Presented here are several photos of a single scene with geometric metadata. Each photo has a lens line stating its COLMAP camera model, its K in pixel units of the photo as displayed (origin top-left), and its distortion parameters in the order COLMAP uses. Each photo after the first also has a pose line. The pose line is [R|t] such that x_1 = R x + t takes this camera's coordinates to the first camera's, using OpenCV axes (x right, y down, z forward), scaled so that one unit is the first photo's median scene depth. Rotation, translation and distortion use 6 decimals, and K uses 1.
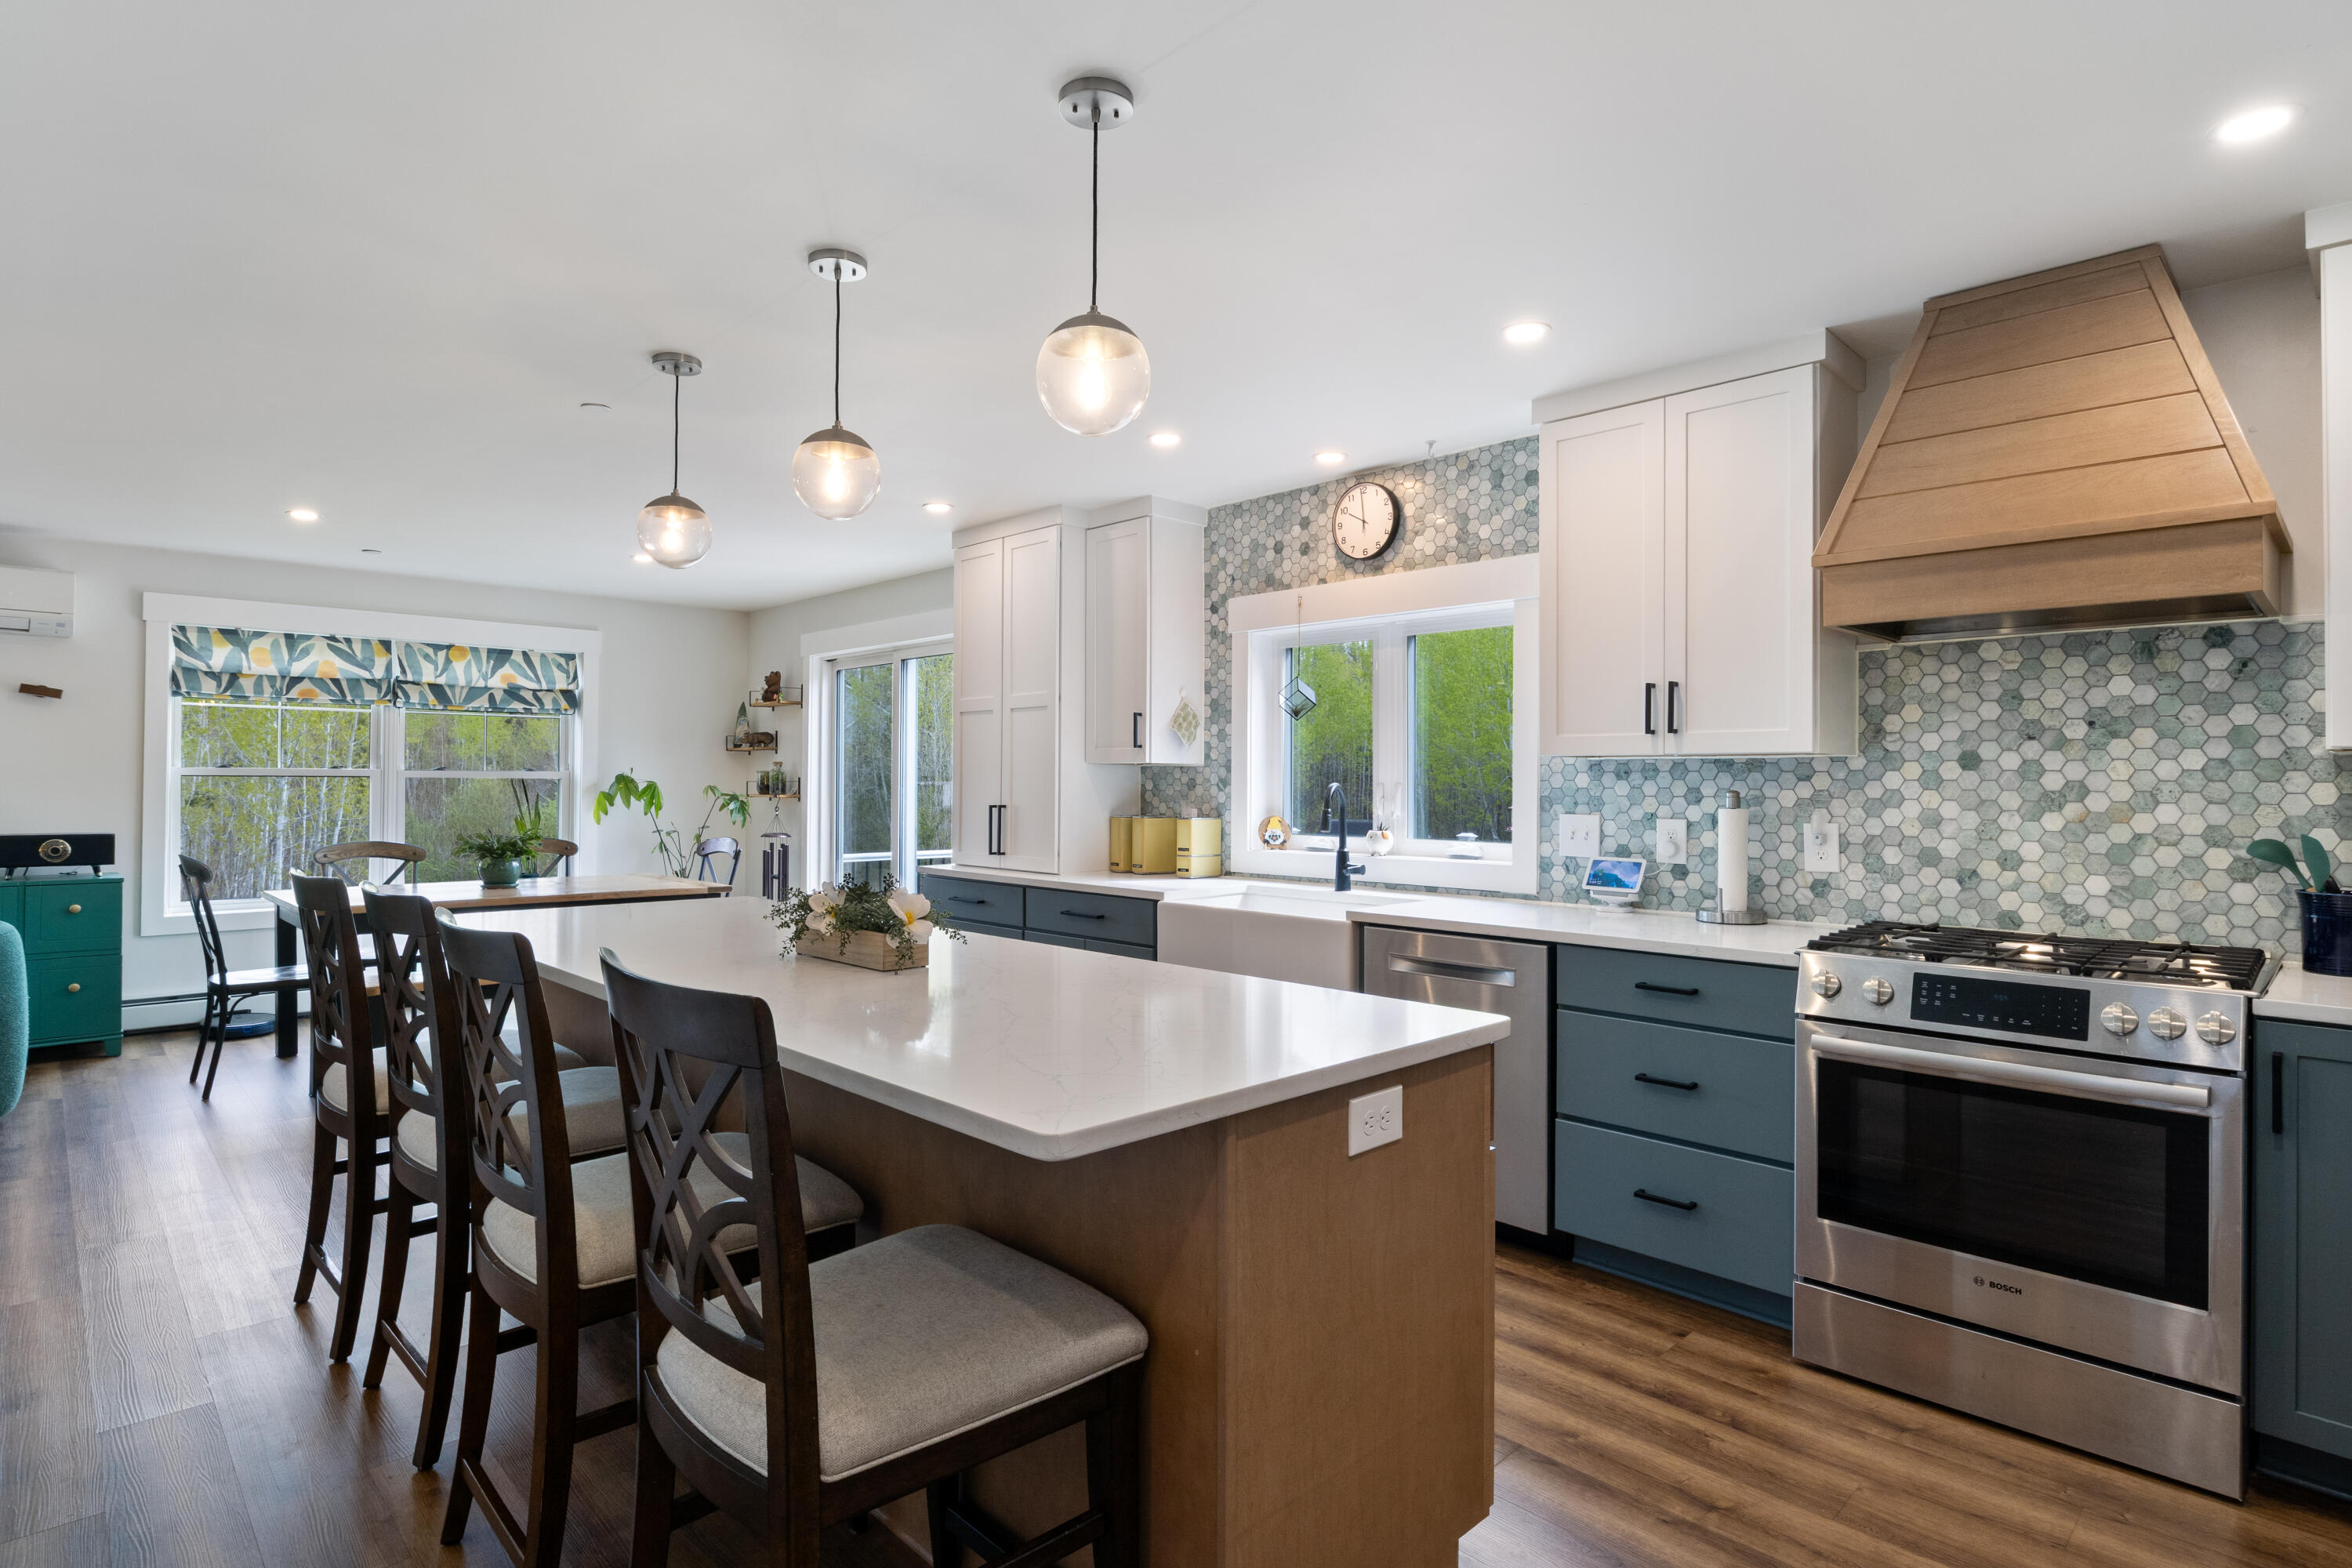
lens RADIAL K [[1191.1, 0, 1166.7], [0, 1191.1, 771.8], [0, 0, 1]] dist [-0.004045, -0.001259]
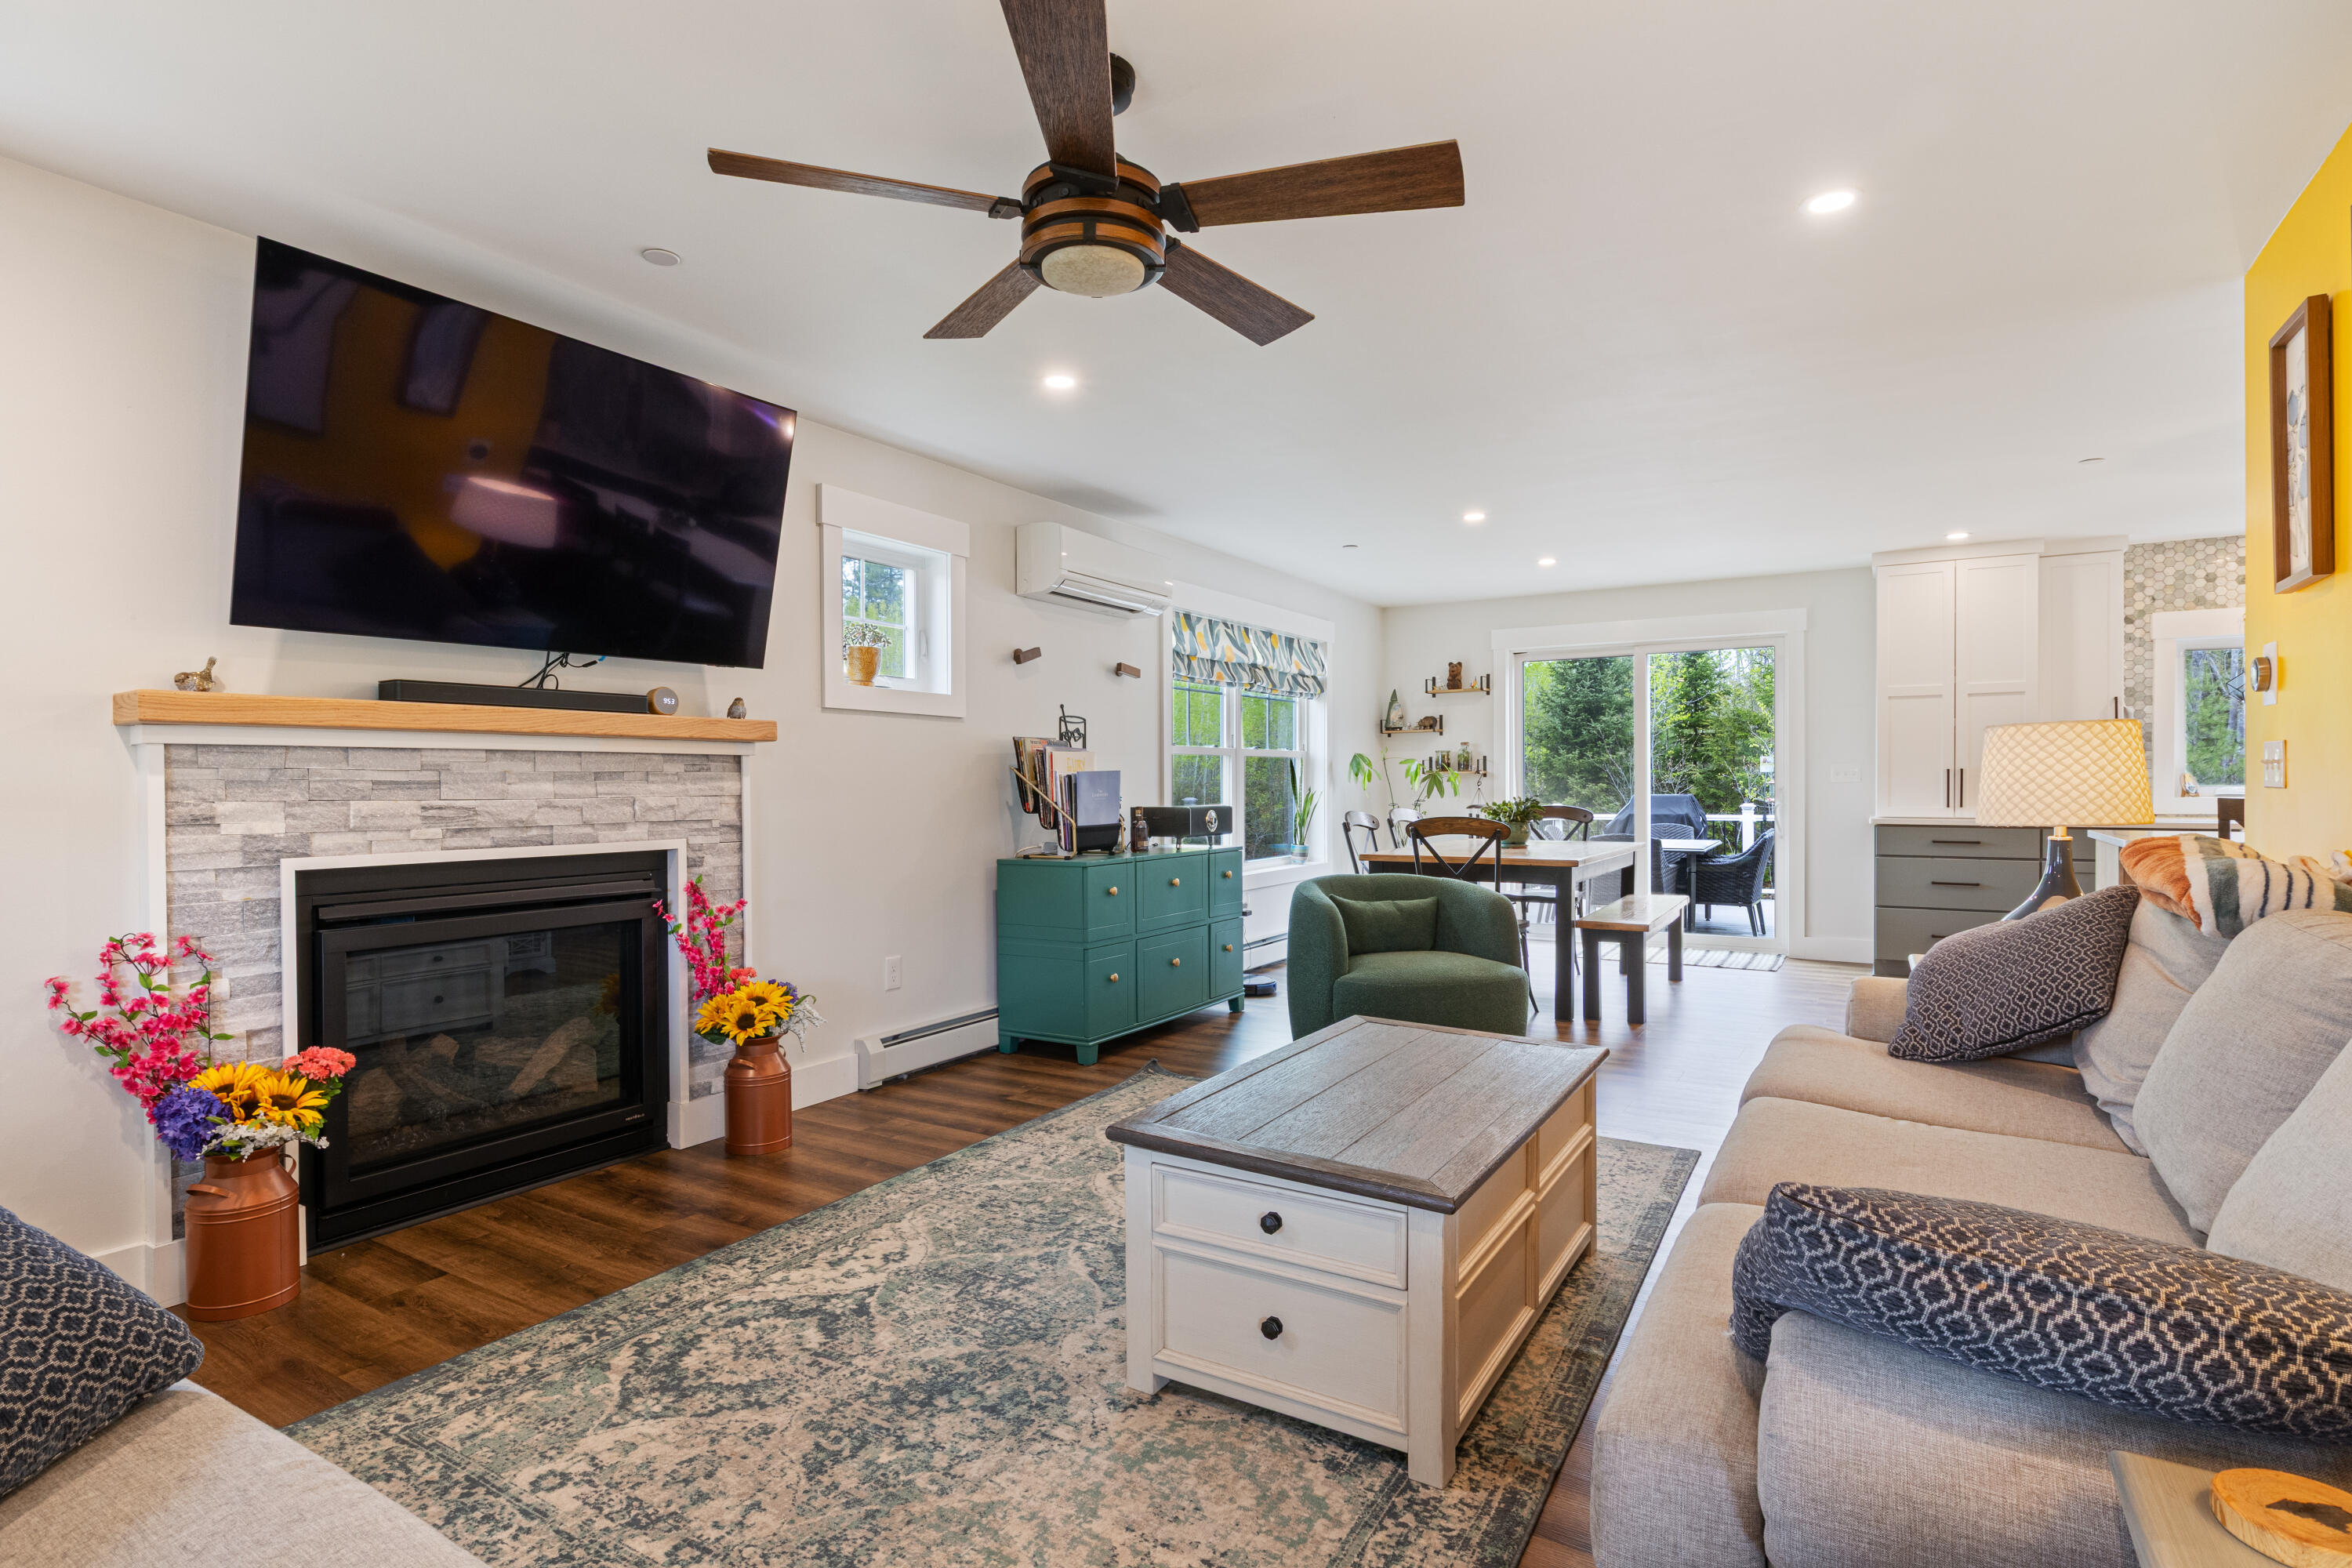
lens RADIAL K [[1191.1, 0, 1166.7], [0, 1191.1, 771.8], [0, 0, 1]] dist [-0.004045, -0.001259]
pose [[0.968423, -0.008448, 0.249168, -1.839327], [0.007815, 0.999963, 0.003528, 0.027841], [-0.249189, -0.001469, 0.968454, -0.032645]]
